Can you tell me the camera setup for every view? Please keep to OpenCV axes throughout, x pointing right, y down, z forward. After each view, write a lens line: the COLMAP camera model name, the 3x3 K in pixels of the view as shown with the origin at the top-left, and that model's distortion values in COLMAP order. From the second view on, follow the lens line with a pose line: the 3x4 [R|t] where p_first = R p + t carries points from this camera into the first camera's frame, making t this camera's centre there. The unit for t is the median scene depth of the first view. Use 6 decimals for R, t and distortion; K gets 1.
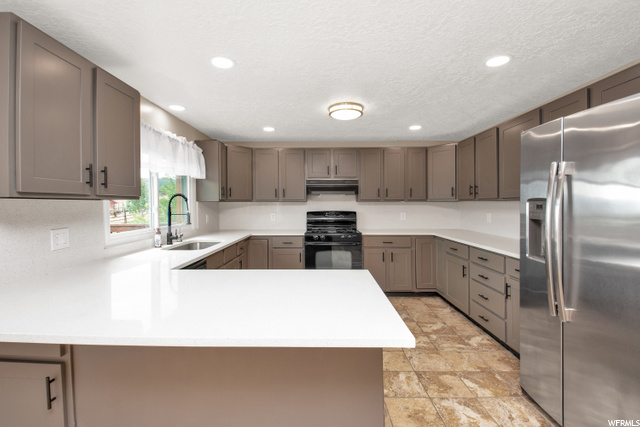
lens RADIAL K [[285.6, 0, 315.4], [0, 285.6, 214.5], [0, 0, 1]] dist [0.024905, -0.000273]
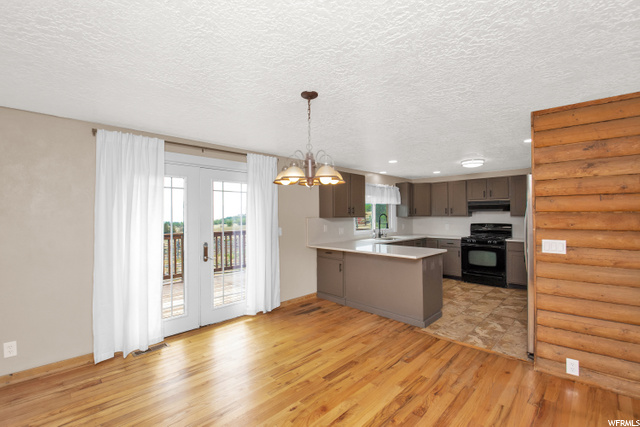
lens RADIAL K [[285.6, 0, 315.4], [0, 285.6, 214.5], [0, 0, 1]] dist [0.024905, -0.000273]
pose [[0.701797, -0.004746, -0.712362, 0.593851], [-0.021248, 0.999393, -0.027592, 0.001876], [0.712060, 0.034500, 0.701270, -0.727349]]
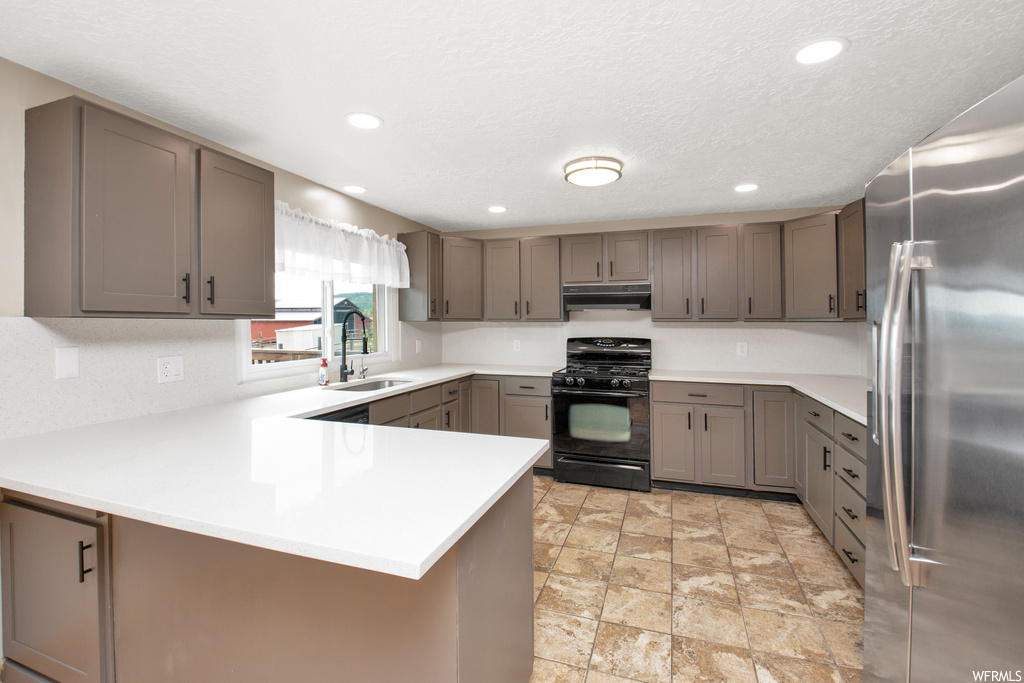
lens RADIAL K [[456.3, 0, 526.4], [0, 456.3, 326.5], [0, 0, 1]] dist [0.023111, -0.013230]
pose [[0.956768, 0.006162, -0.290786, 0.228499], [-0.015359, 0.999451, -0.029357, -0.005414], [0.290446, 0.032554, 0.956338, 0.049033]]
